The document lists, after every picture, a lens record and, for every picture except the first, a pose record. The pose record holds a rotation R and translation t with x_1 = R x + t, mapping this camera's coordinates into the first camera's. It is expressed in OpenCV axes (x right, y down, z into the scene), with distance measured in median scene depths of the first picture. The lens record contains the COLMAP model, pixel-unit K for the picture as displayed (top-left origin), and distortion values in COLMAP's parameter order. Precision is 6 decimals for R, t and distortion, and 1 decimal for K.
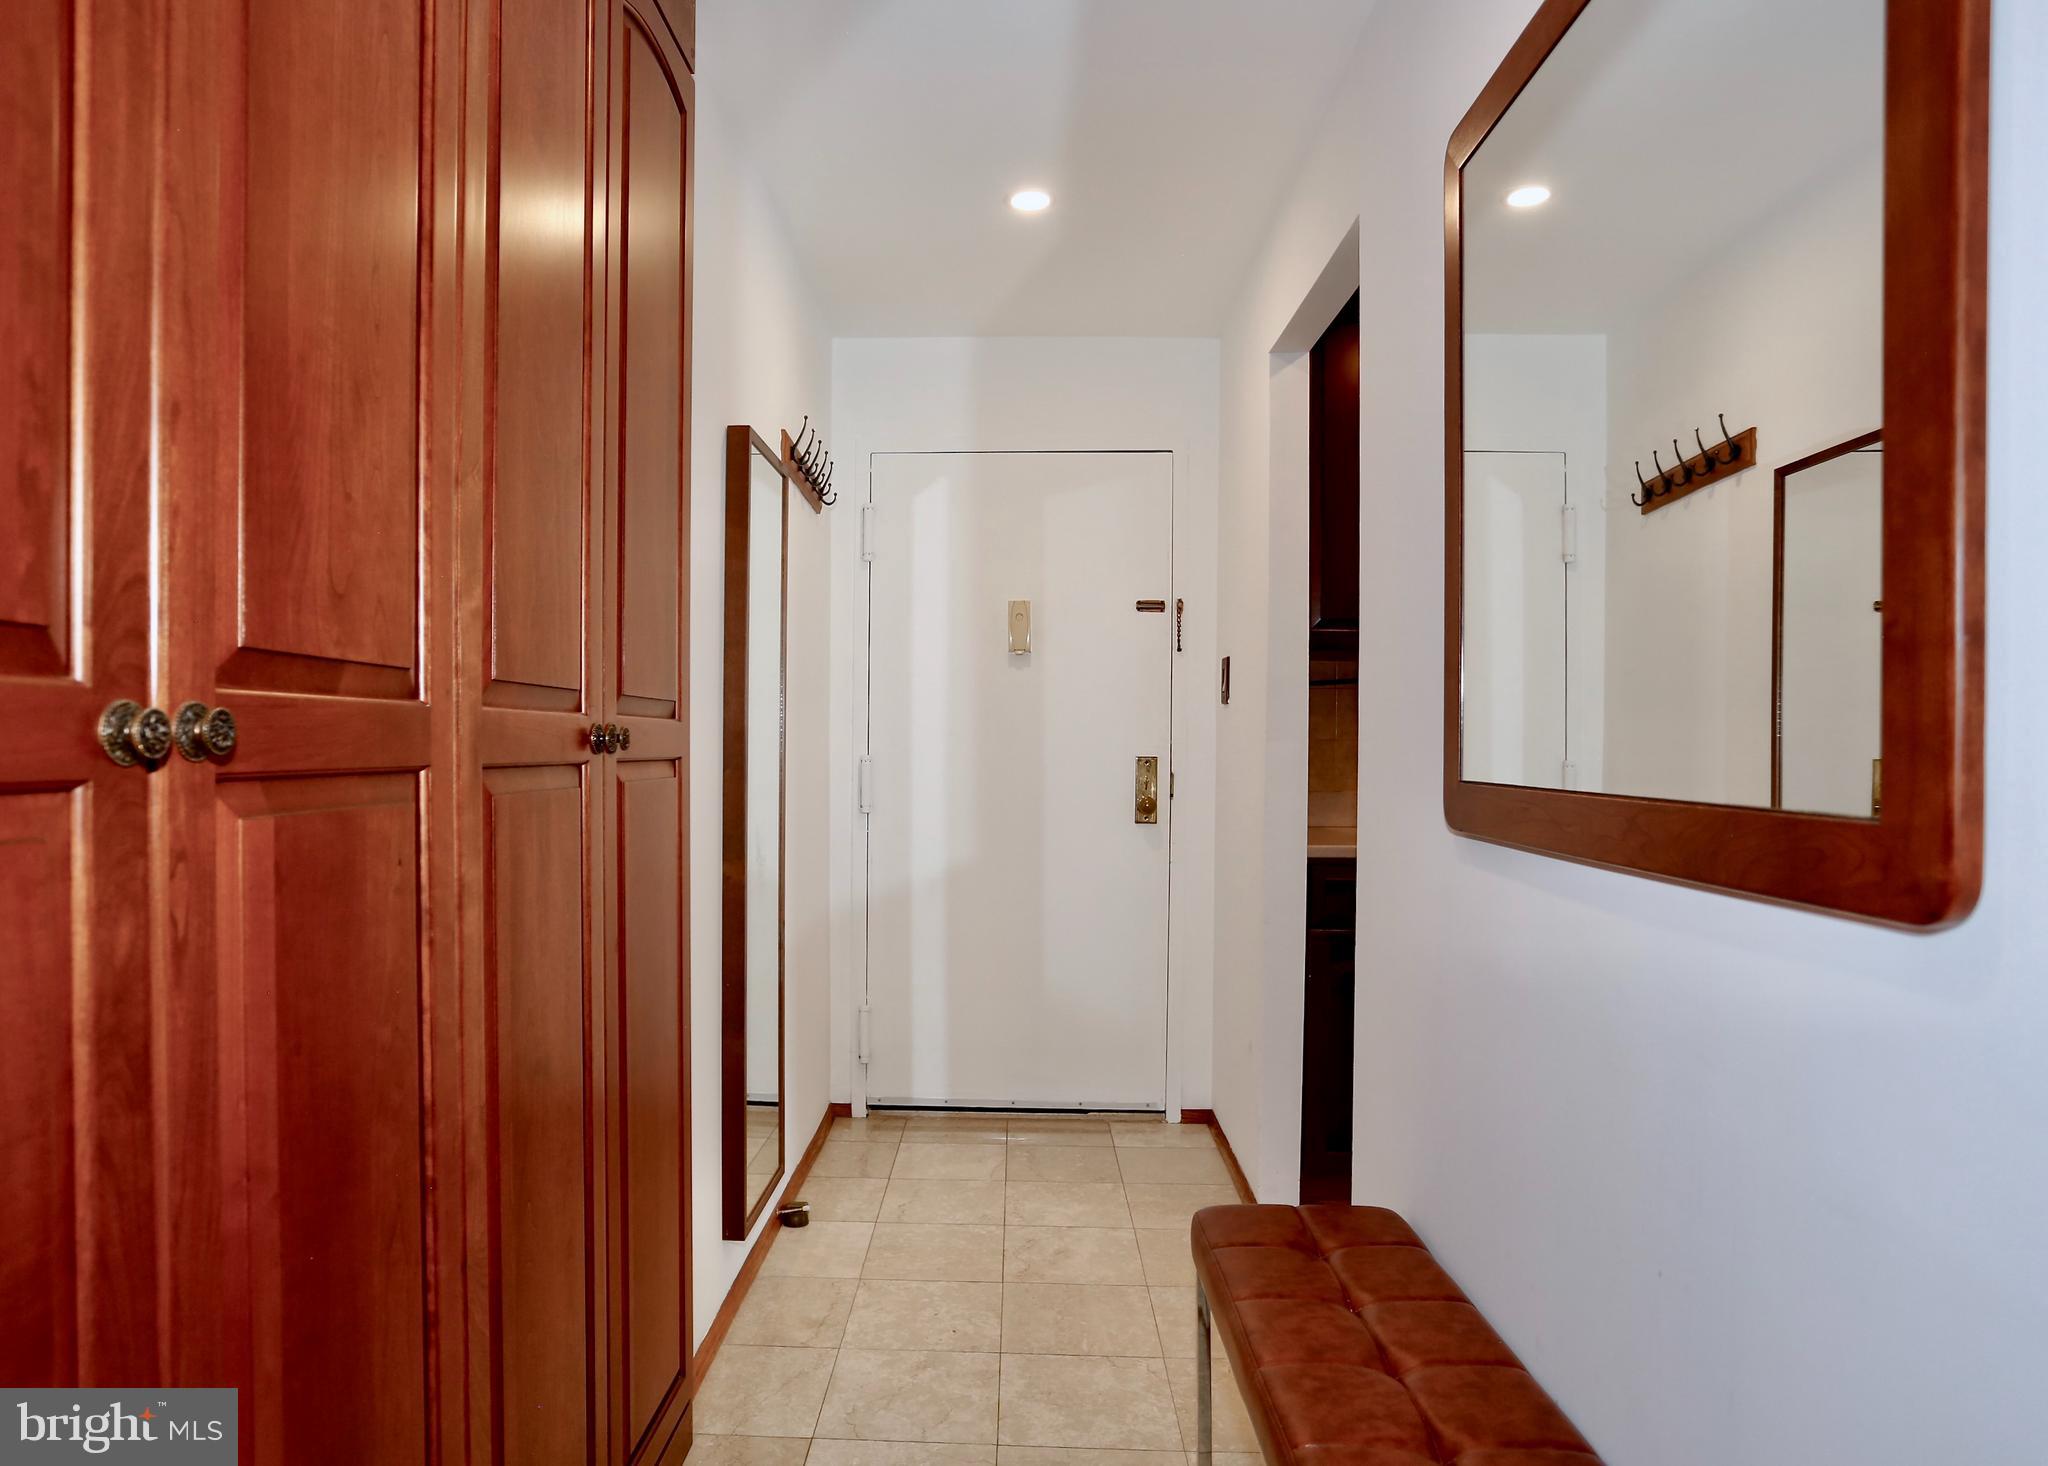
lens RADIAL K [[1240.3, 0, 1019.8], [0, 1240.3, 759.7], [0, 0, 1]] dist [-0.033257, 0.000687]
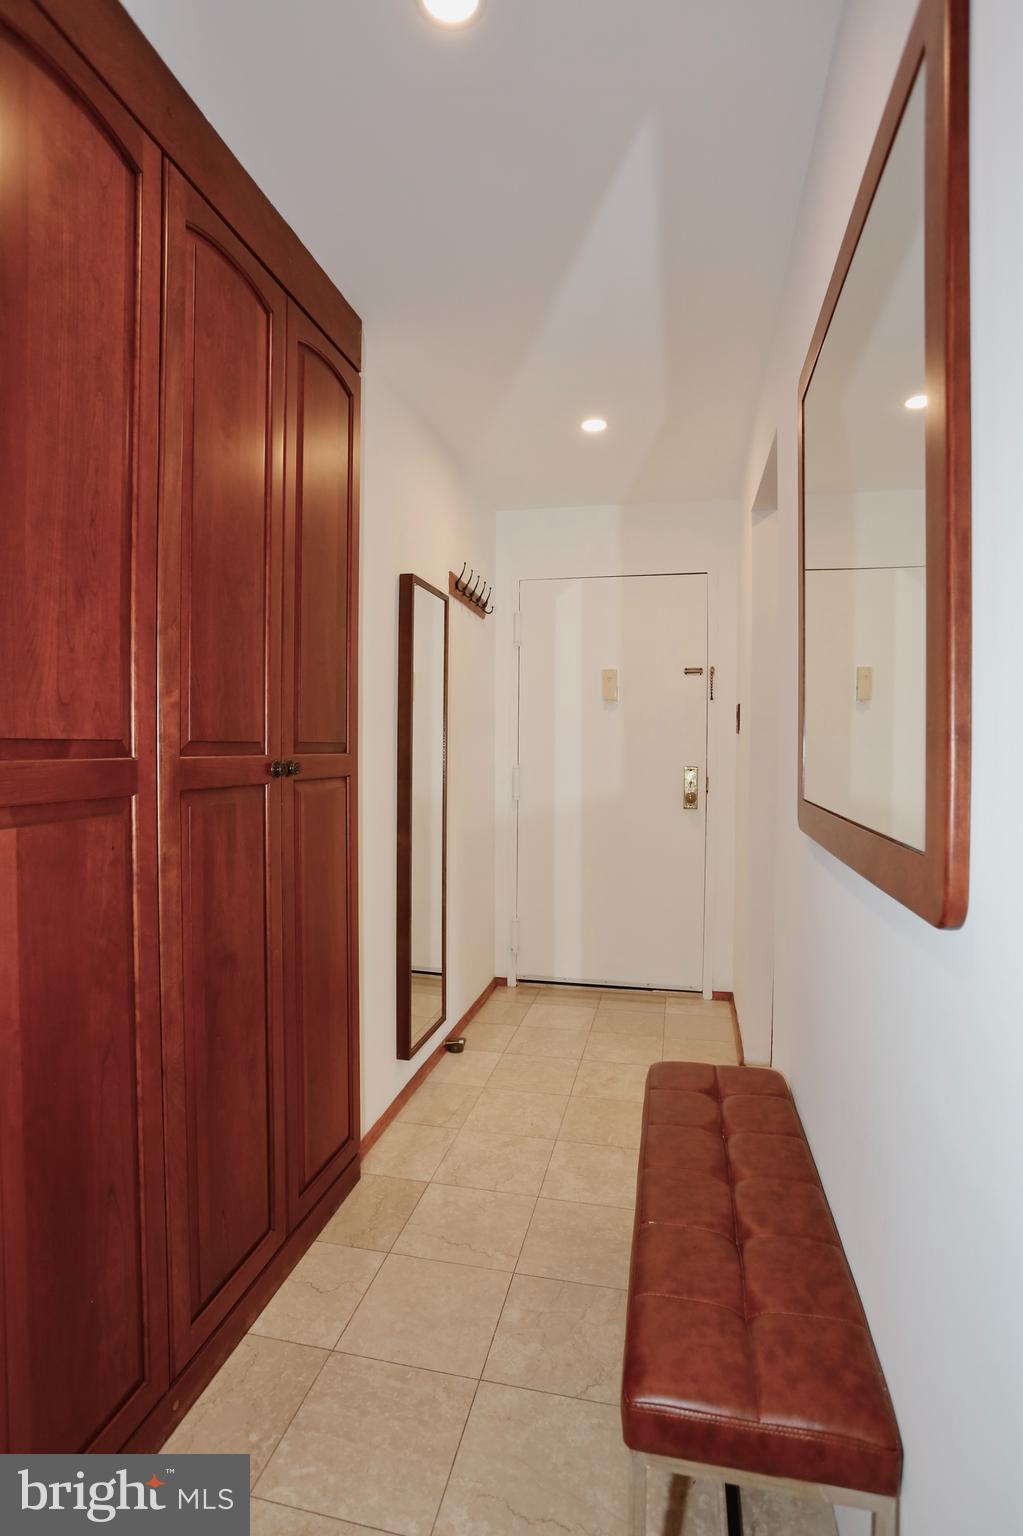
lens RADIAL K [[769.2, 0, 511.4], [0, 769.2, 762.1], [0, 0, 1]] dist [-0.043931, 0.000463]
pose [[0.985334, 0.002511, -0.170621, 0.099001], [-0.002620, 0.999996, -0.000416, -0.016575], [0.170619, 0.000857, 0.985337, 0.000470]]
